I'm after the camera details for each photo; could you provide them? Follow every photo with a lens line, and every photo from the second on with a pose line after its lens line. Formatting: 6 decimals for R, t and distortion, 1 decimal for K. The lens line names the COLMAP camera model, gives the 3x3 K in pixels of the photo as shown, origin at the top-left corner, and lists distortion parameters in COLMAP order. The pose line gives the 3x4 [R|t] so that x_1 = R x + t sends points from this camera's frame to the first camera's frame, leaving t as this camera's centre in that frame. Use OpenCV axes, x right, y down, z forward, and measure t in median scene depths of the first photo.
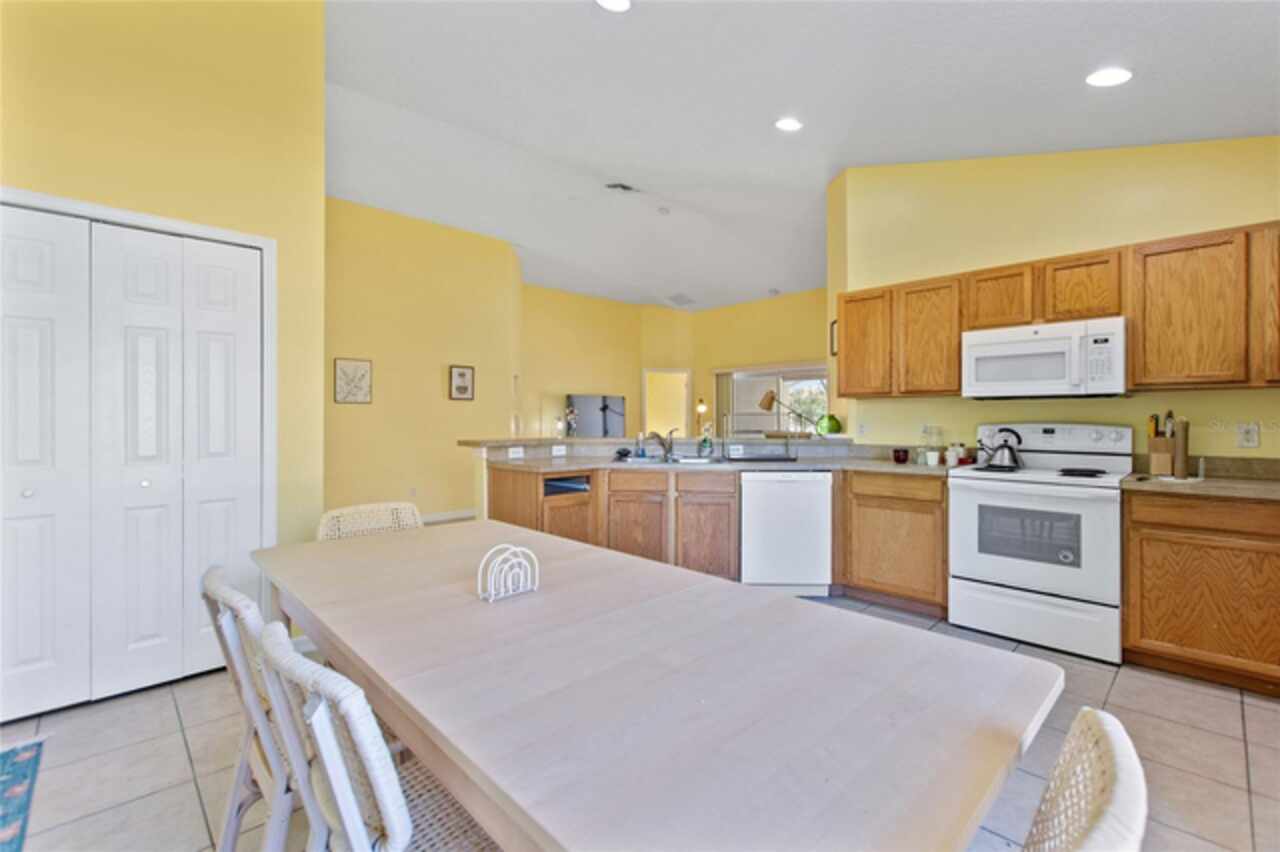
lens RADIAL K [[558.6, 0, 641.0], [0, 558.6, 423.6], [0, 0, 1]] dist [0.002211, -0.000851]
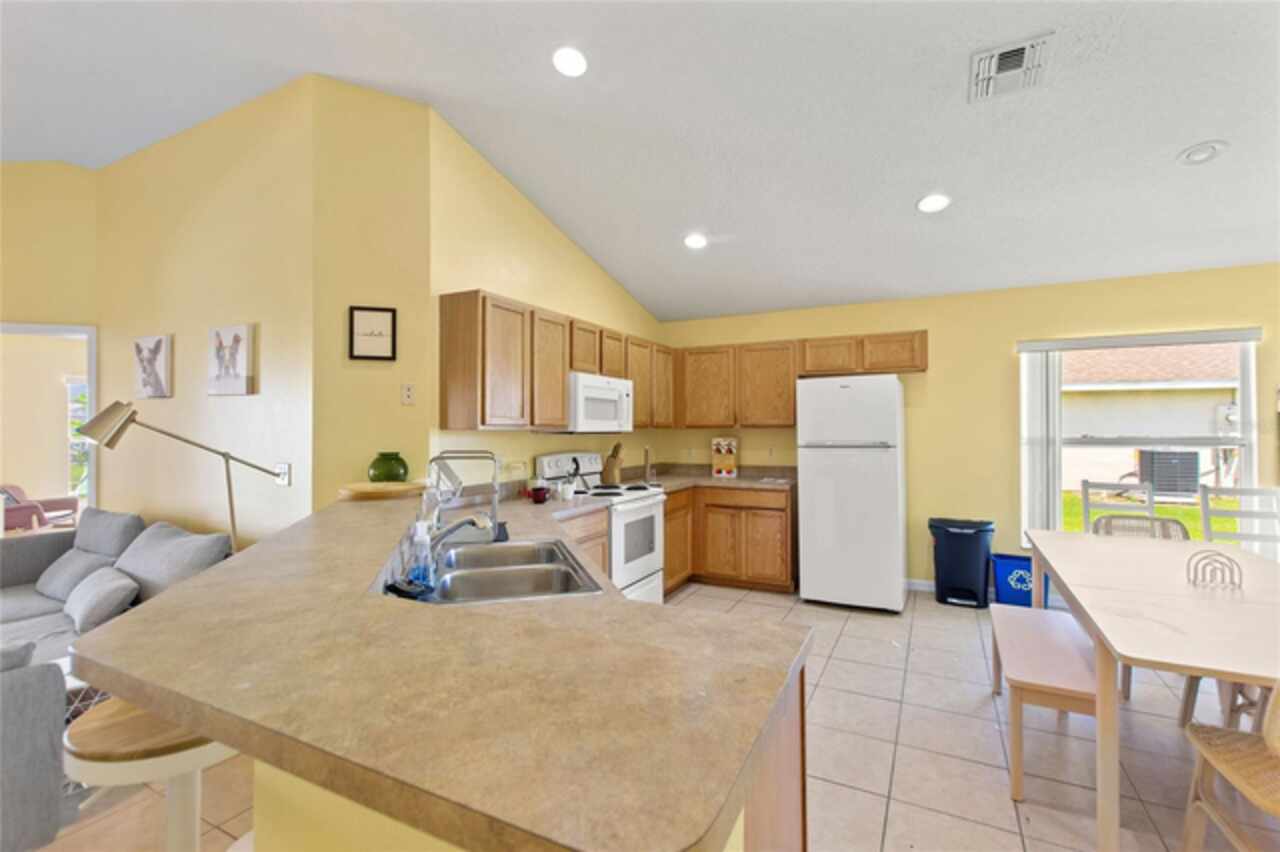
lens RADIAL K [[558.6, 0, 638.0], [0, 558.6, 421.6], [0, 0, 1]] dist [0.002211, -0.000851]
pose [[-0.305176, 0.006137, 0.952276, -0.488450], [0.009449, 0.999950, -0.003416, -0.062165], [-0.952249, 0.007956, -0.305218, 1.208775]]
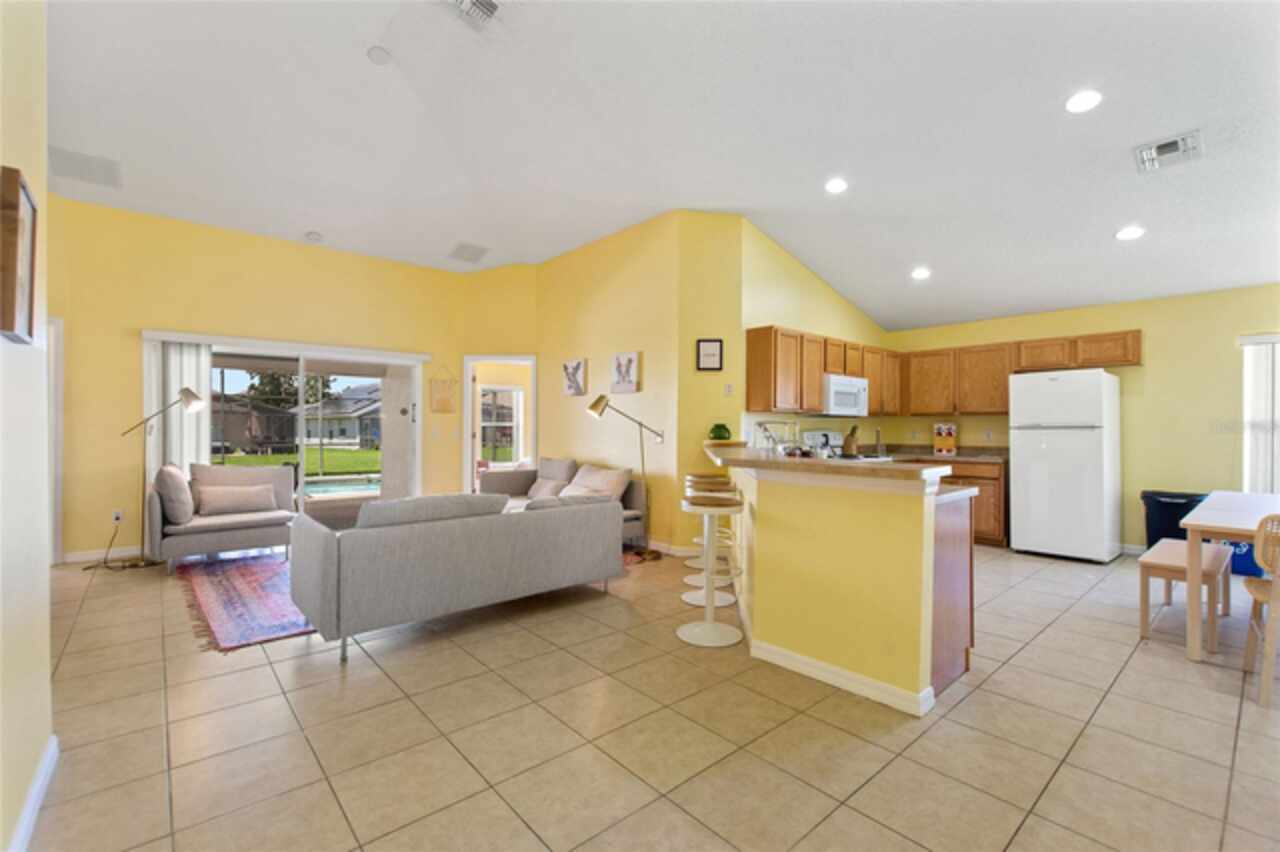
lens RADIAL K [[558.6, 0, 637.2], [0, 558.6, 427.8], [0, 0, 1]] dist [0.002211, -0.000851]
pose [[0.053674, -0.003695, 0.998552, -1.033174], [0.004010, 0.999986, 0.003485, -0.017891], [-0.998550, 0.003817, 0.053688, 1.449488]]
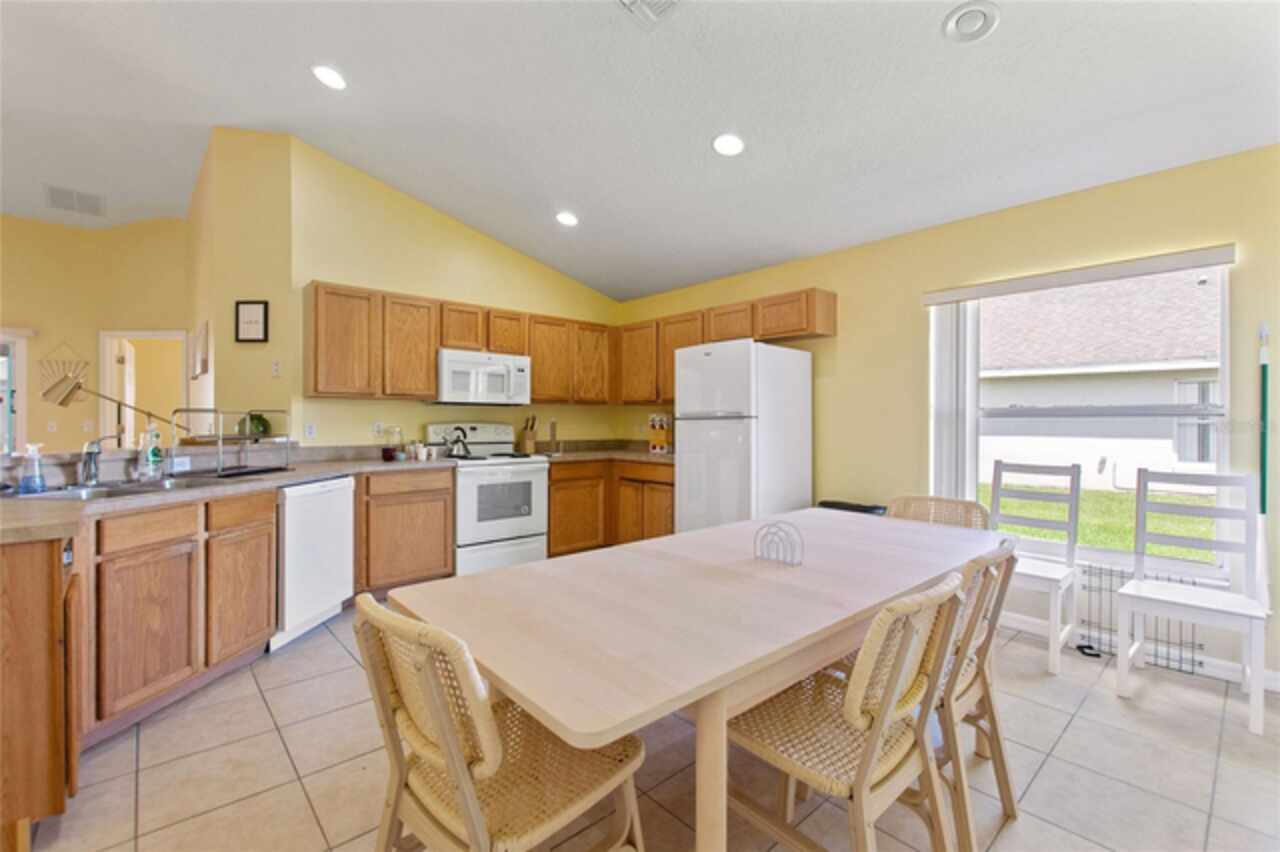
lens RADIAL K [[558.6, 0, 647.5], [0, 558.6, 425.4], [0, 0, 1]] dist [0.002211, -0.000851]
pose [[0.043448, -0.011092, 0.998994, -0.618387], [0.006119, 0.999923, 0.010836, -0.006318], [-0.999037, 0.005642, 0.043512, 0.496391]]
